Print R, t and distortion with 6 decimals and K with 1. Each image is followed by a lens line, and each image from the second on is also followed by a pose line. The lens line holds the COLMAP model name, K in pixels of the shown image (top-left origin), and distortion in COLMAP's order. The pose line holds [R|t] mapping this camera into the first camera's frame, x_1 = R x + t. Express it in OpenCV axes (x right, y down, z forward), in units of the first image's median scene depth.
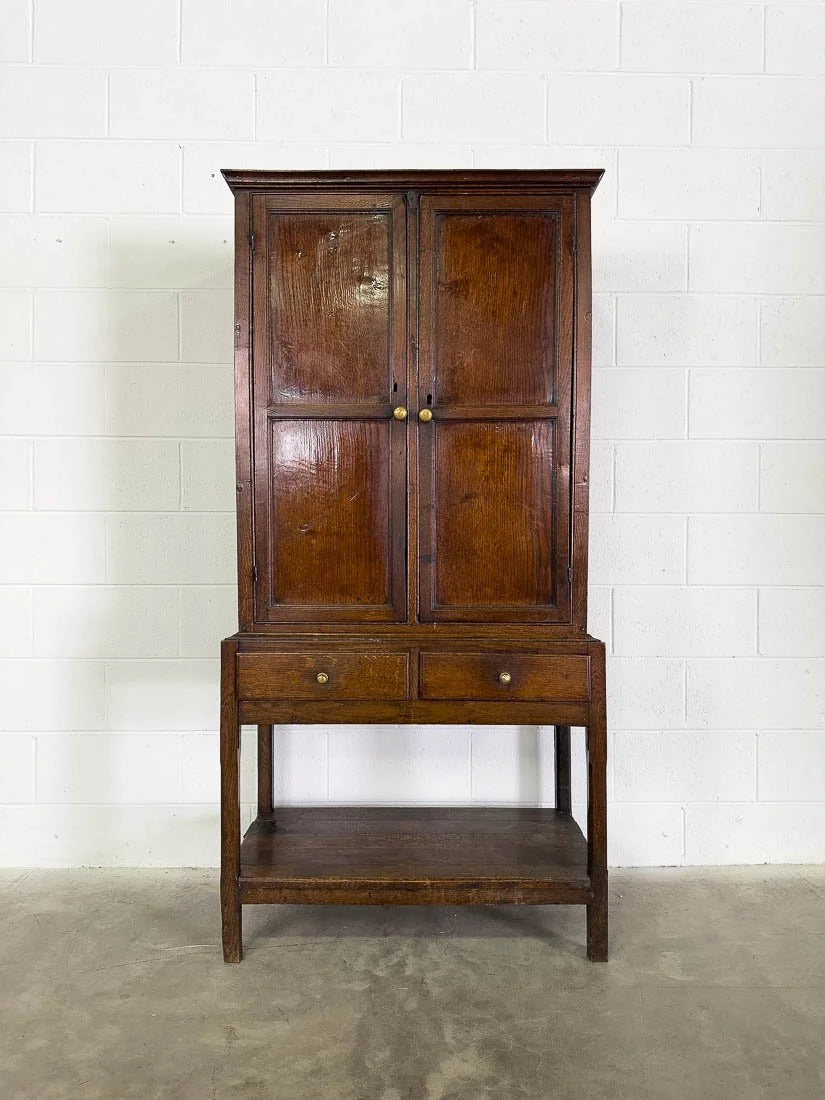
lens RADIAL K [[773.1, 0, 412.5], [0, 773.1, 550.0], [0, 0, 1]] dist [0.022783, -0.050137]
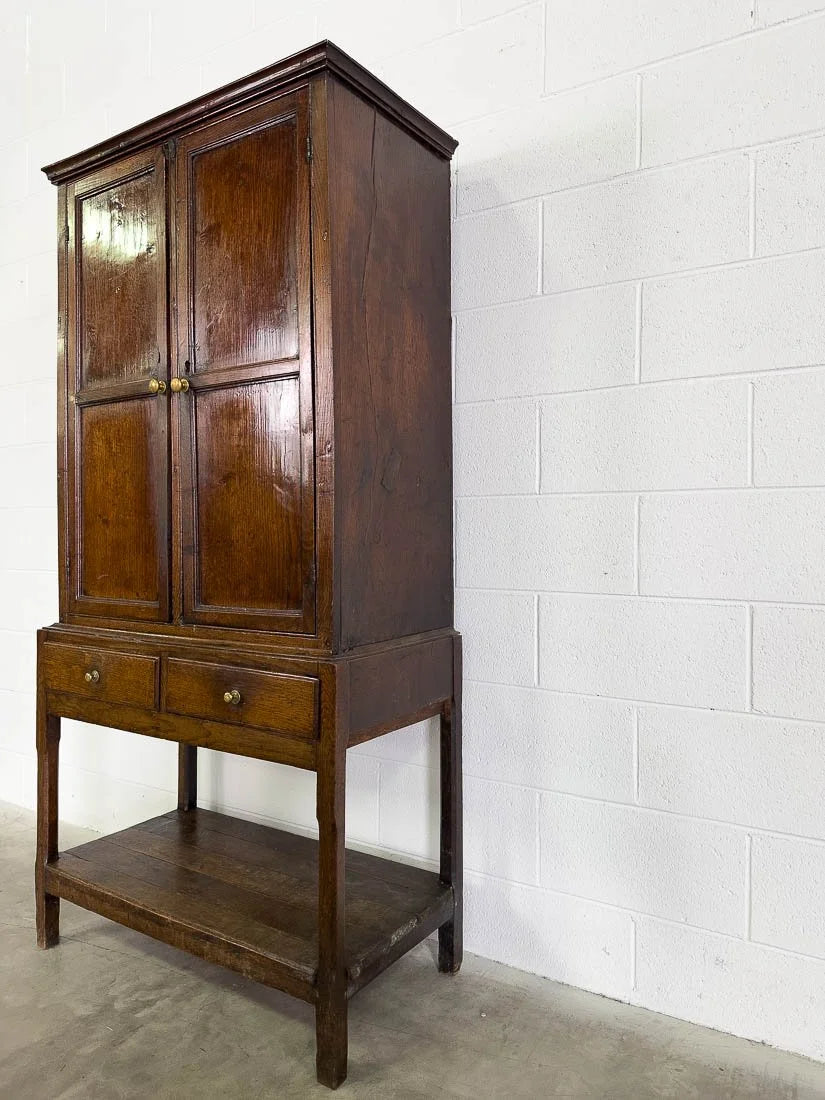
lens RADIAL K [[775.8, 0, 412.5], [0, 775.8, 550.0], [0, 0, 1]] dist [-0.001988, -0.002695]
pose [[0.841914, 0.007414, -0.539560, 0.709643], [-0.009825, 0.999950, -0.001590, 0.009483], [0.539522, 0.006640, 0.841946, 0.401747]]
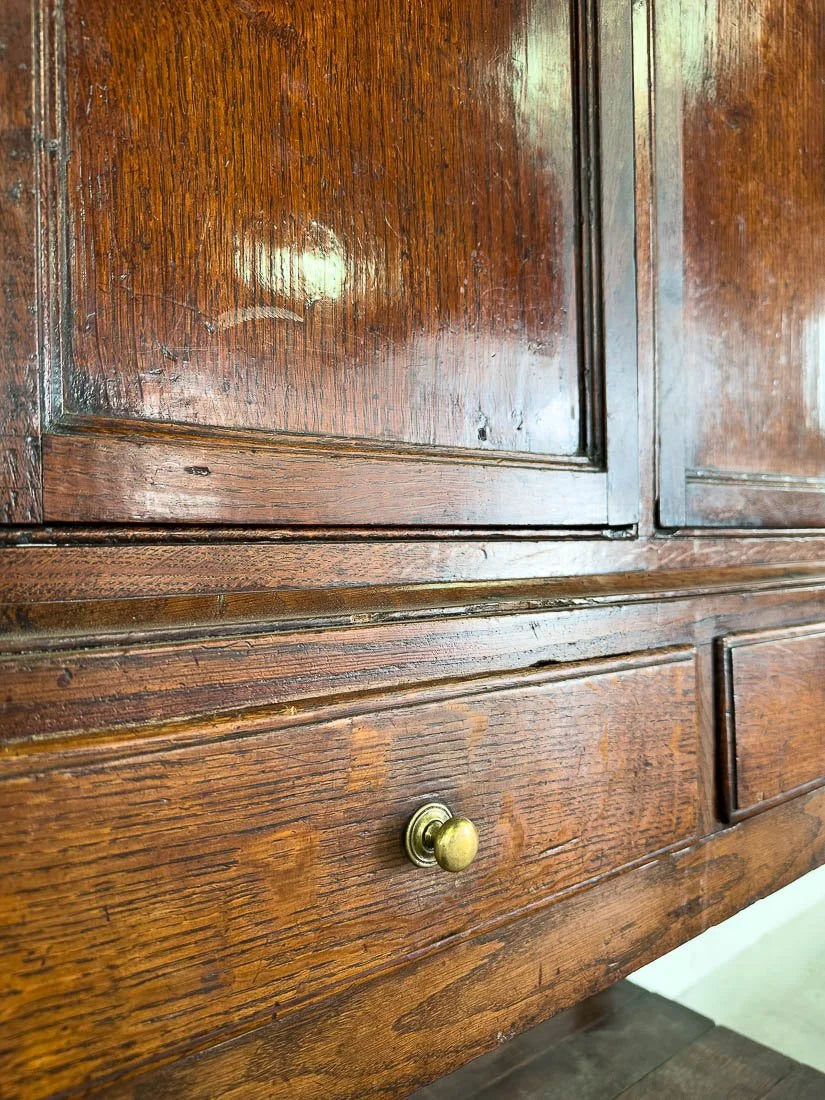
lens RADIAL K [[795.4, 0, 394.7], [0, 795.4, 537.1], [0, 0, 1]] dist [0.085244, -0.134193]
pose [[0.790792, -0.008499, 0.612026, -0.231623], [0.019276, 0.999753, -0.011023, 0.099139], [-0.611782, 0.020514, 0.790760, 0.846974]]
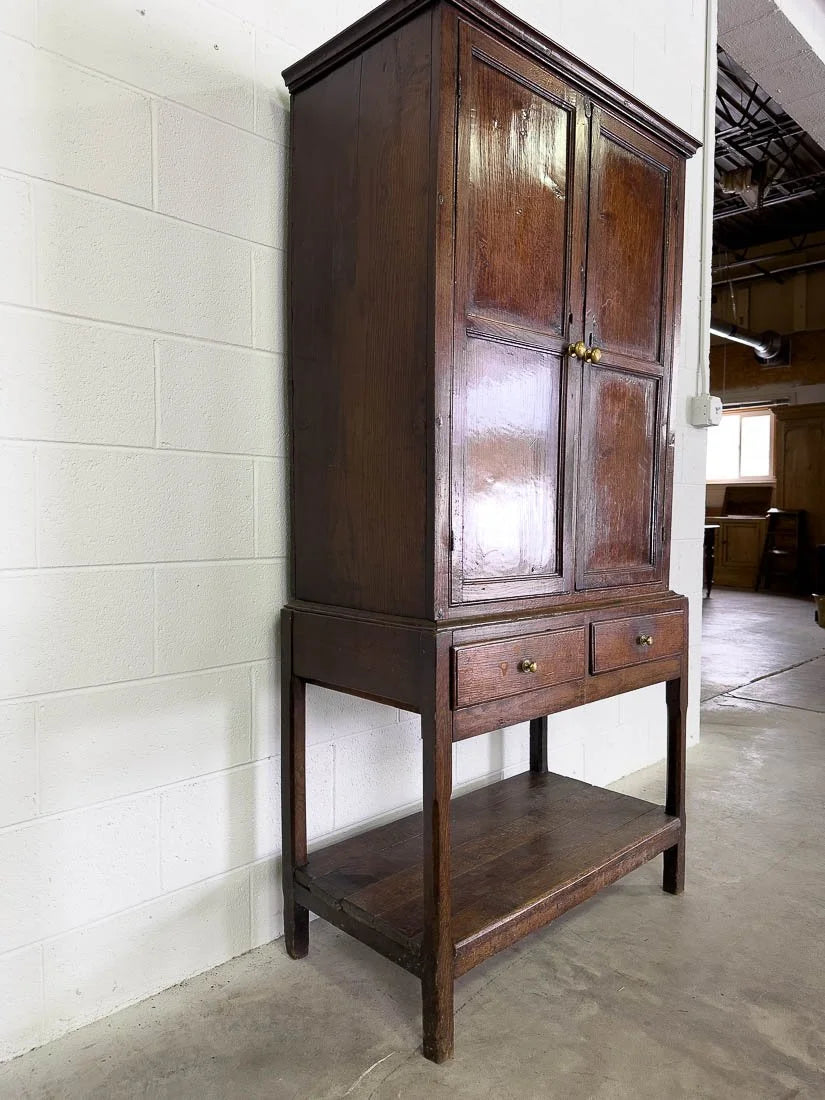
lens RADIAL K [[778.3, 0, 412.5], [0, 778.3, 550.0], [0, 0, 1]] dist [-0.004787, -0.006529]
pose [[0.713953, -0.029720, 0.699562, -0.756959], [0.000545, 0.999122, 0.041890, 0.010125], [-0.700193, -0.029527, 0.713343, 0.499100]]
